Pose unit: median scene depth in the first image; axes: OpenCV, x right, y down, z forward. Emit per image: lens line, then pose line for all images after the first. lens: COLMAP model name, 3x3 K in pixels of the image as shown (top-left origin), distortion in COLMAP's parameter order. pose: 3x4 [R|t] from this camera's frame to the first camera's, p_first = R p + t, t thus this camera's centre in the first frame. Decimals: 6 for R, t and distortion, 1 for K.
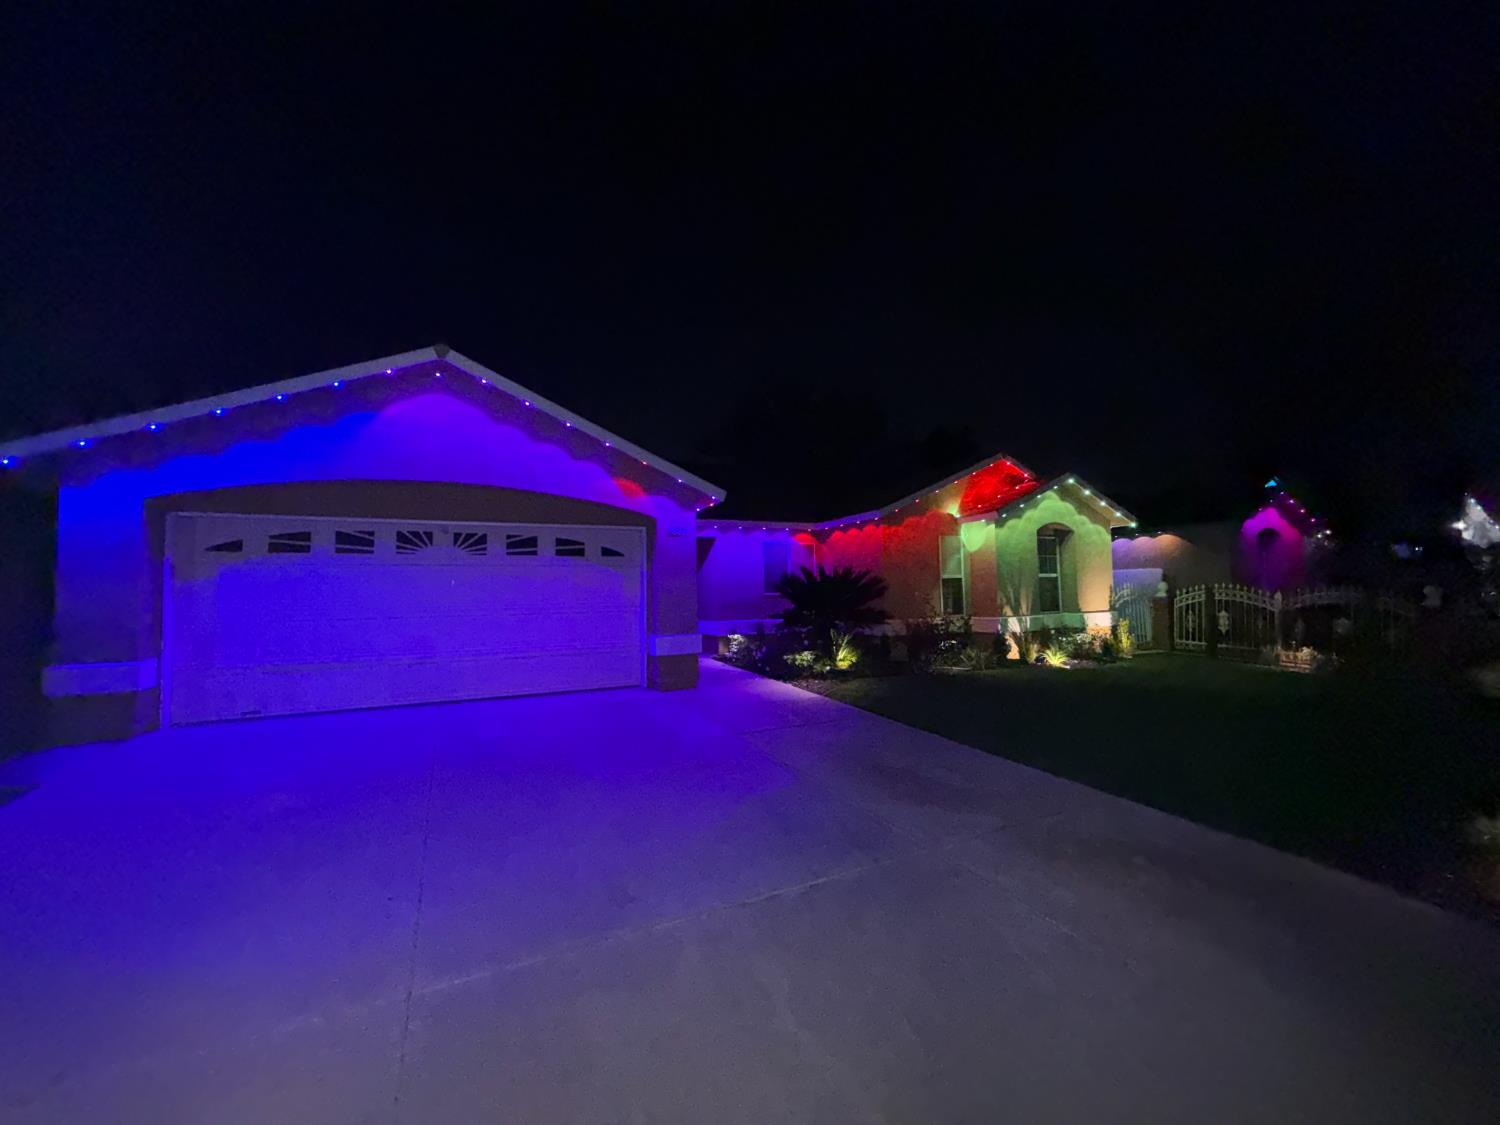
lens RADIAL K [[599.9, 0, 750.0], [0, 599.9, 562.5], [0, 0, 1]] dist [-0.000584, -0.000046]
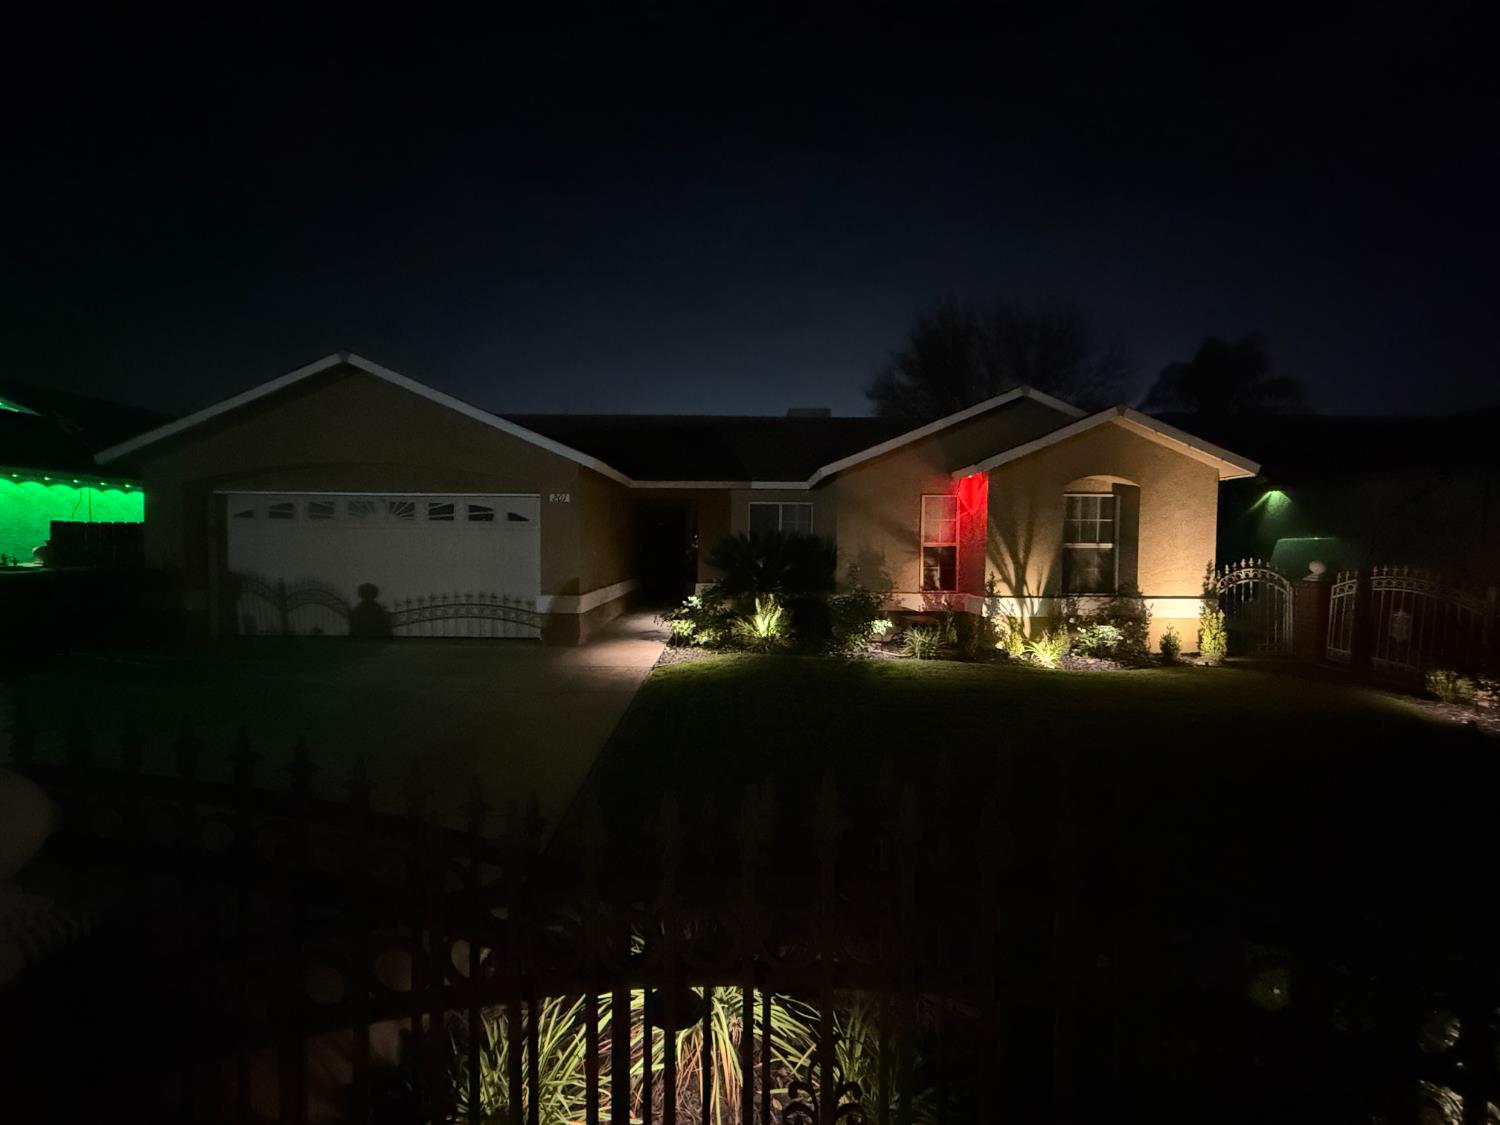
lens RADIAL K [[599.9, 0, 750.0], [0, 599.9, 562.5], [0, 0, 1]] dist [-0.000584, -0.000046]
pose [[0.897139, 0.039498, -0.439980, 0.606264], [-0.004241, 0.996719, 0.080831, -0.023714], [0.441729, -0.070651, 0.894363, 0.180530]]
